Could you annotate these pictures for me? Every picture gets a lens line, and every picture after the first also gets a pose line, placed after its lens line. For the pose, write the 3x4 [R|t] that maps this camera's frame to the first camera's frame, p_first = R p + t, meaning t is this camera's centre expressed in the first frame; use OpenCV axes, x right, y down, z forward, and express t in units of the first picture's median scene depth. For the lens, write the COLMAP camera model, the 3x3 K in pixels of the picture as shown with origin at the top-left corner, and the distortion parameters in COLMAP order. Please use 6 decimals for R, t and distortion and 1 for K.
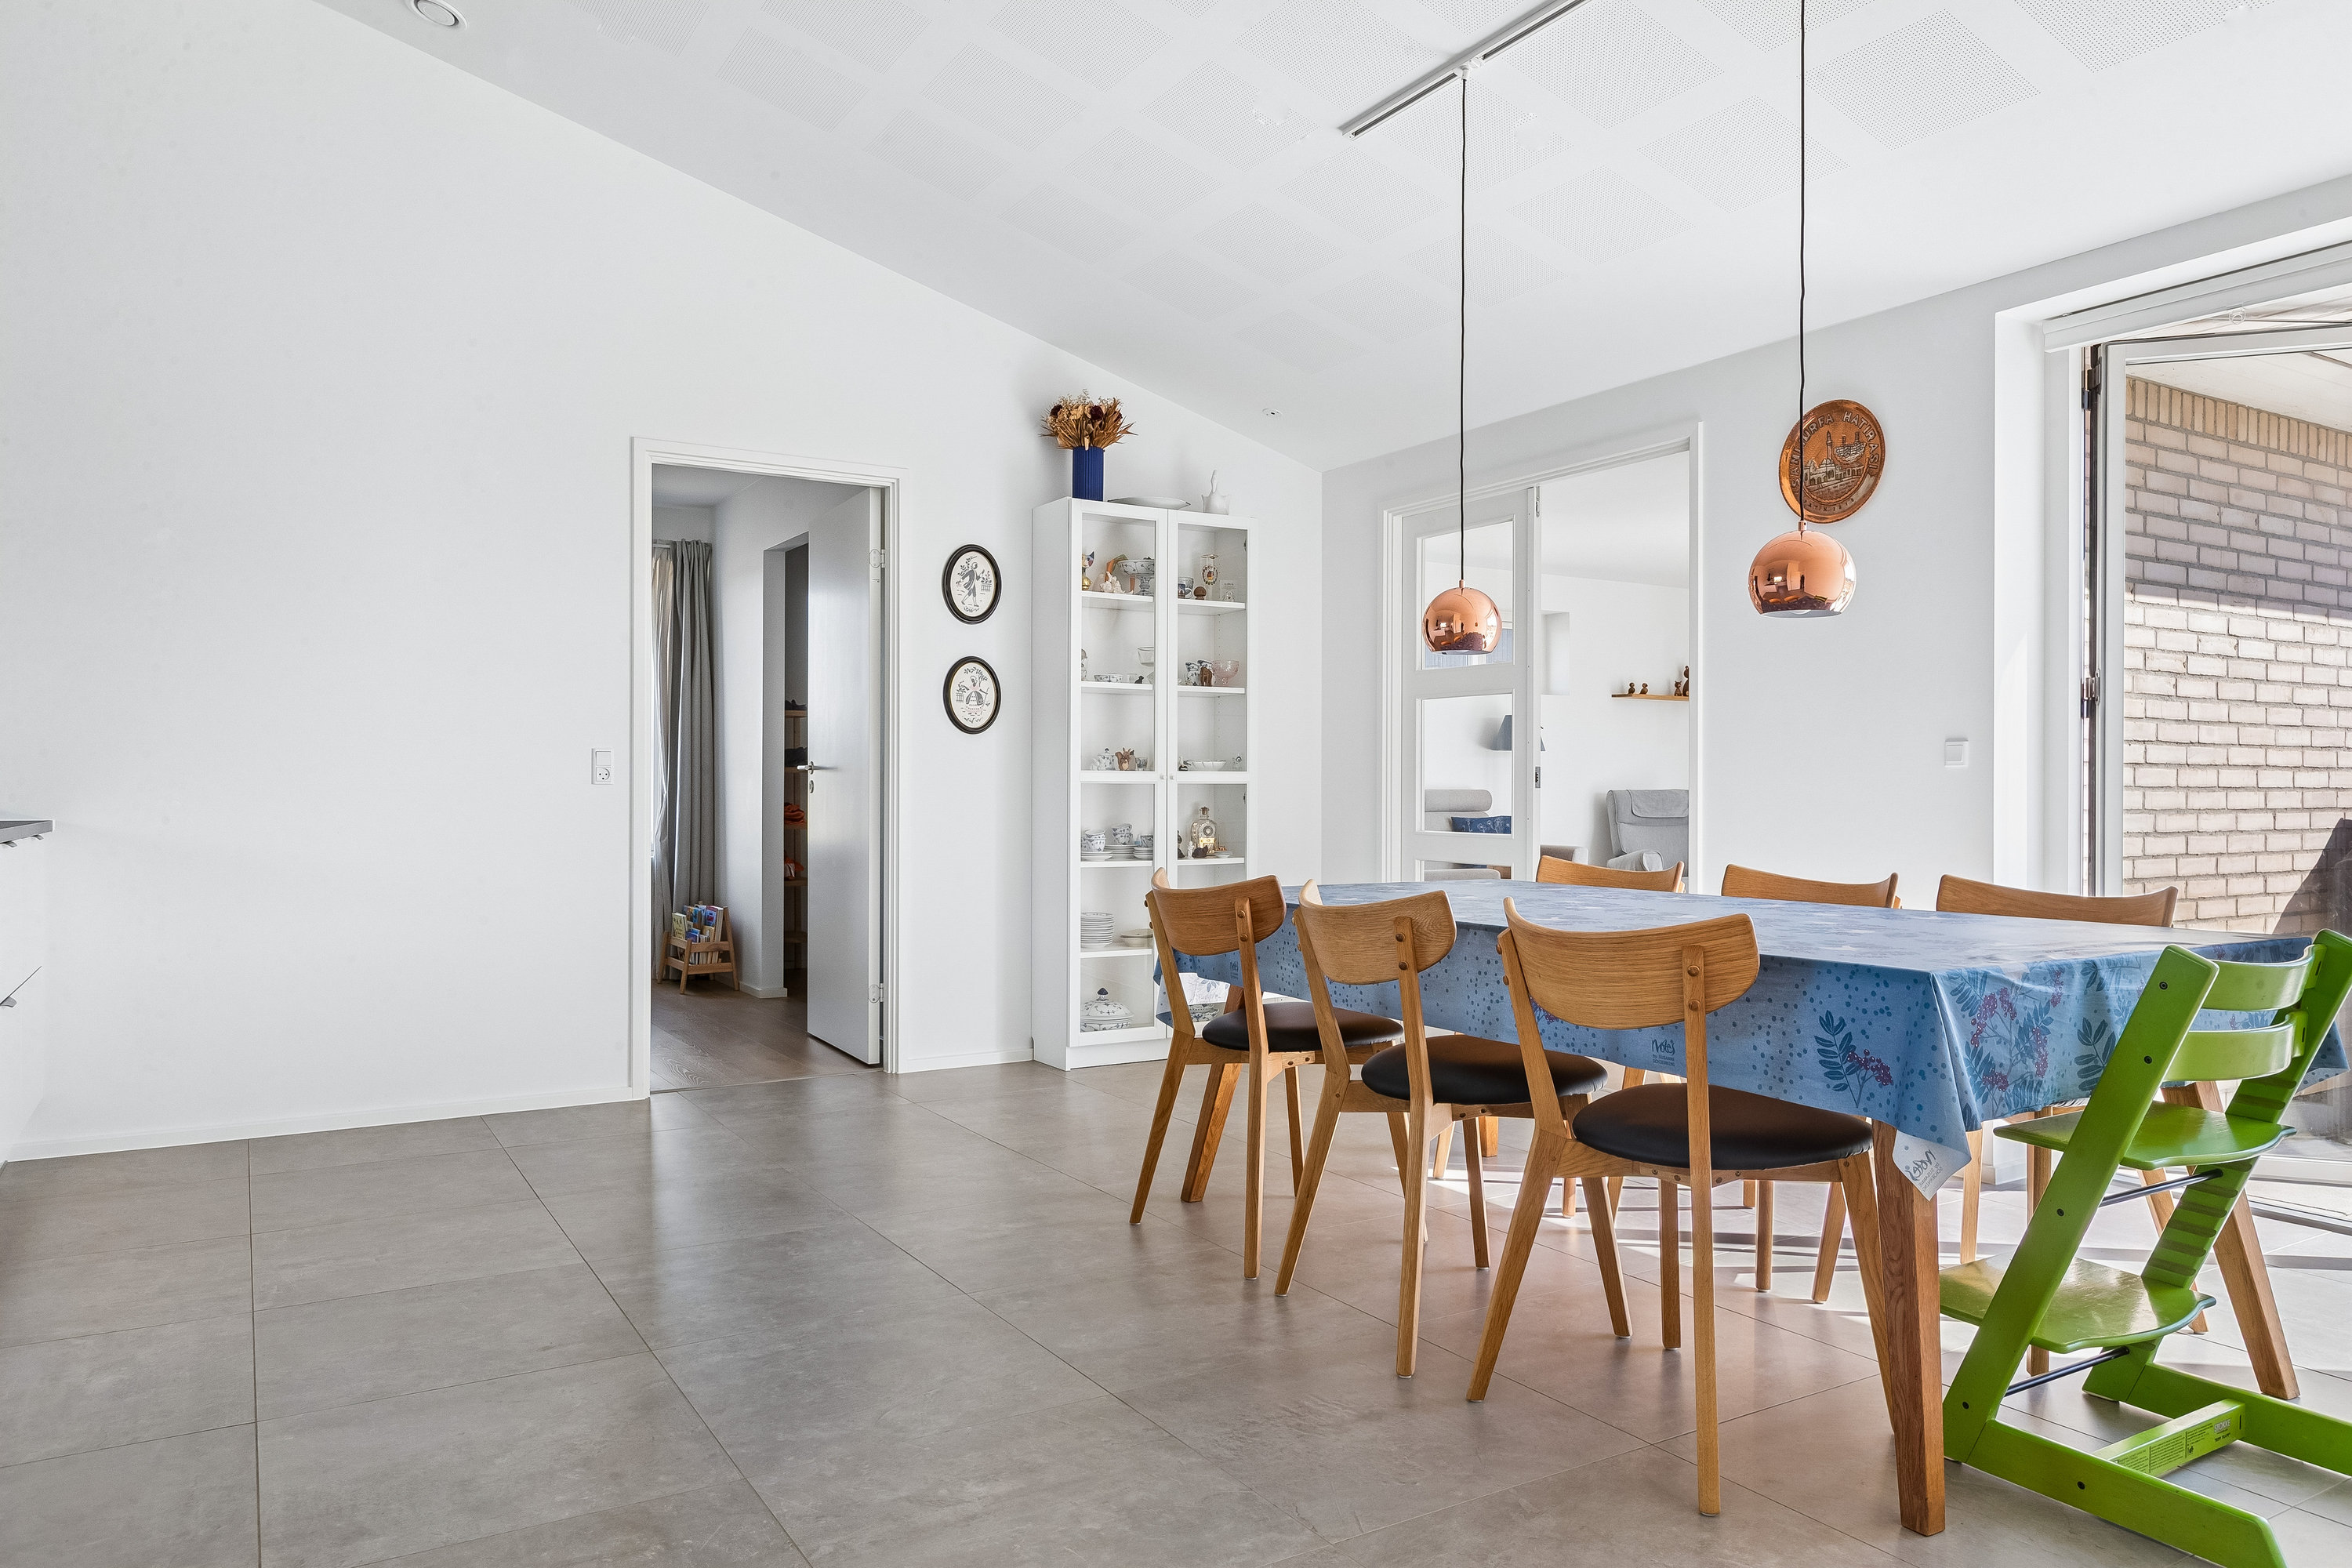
lens RADIAL K [[1592.9, 0, 1179.7], [0, 1592.9, 783.4], [0, 0, 1]] dist [0.001733, 0.000491]
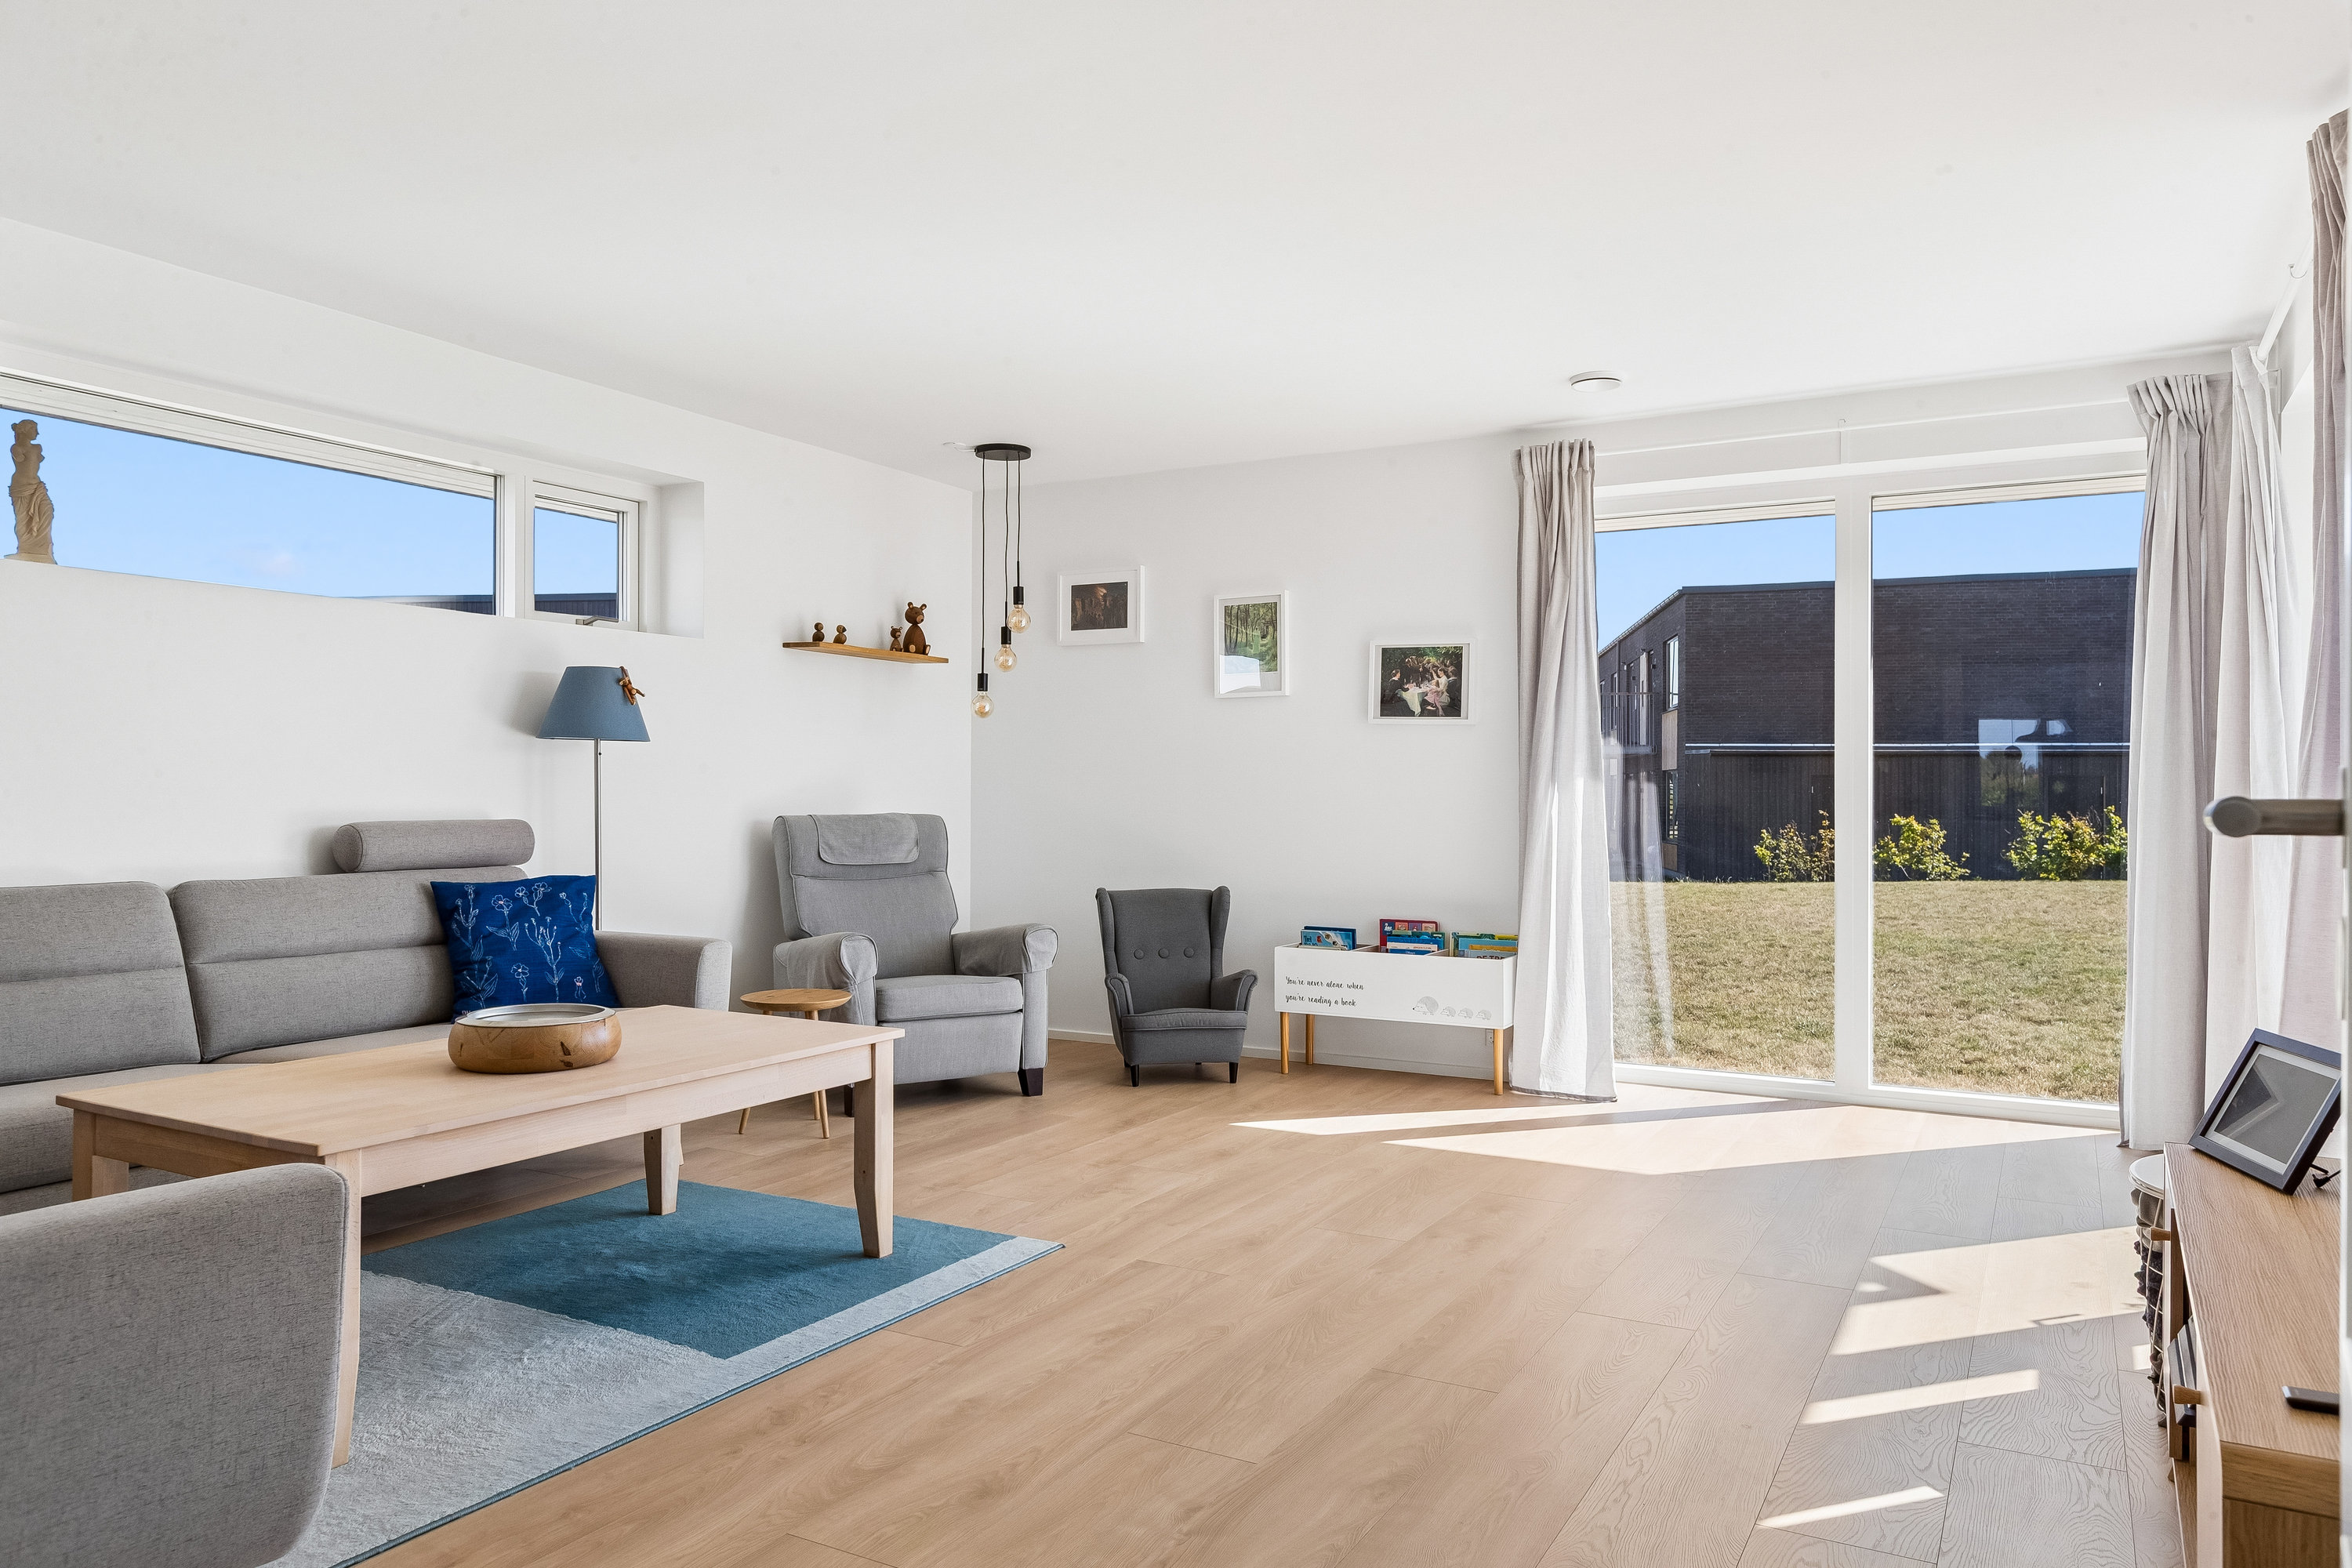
lens RADIAL K [[1592.9, 0, 1175.8], [0, 1592.9, 783.9], [0, 0, 1]] dist [0.001733, 0.000491]
pose [[0.875091, 0.002783, 0.483951, 0.124554], [-0.001229, 0.999993, -0.003527, -0.005131], [-0.483957, 0.002492, 0.875088, 0.455934]]
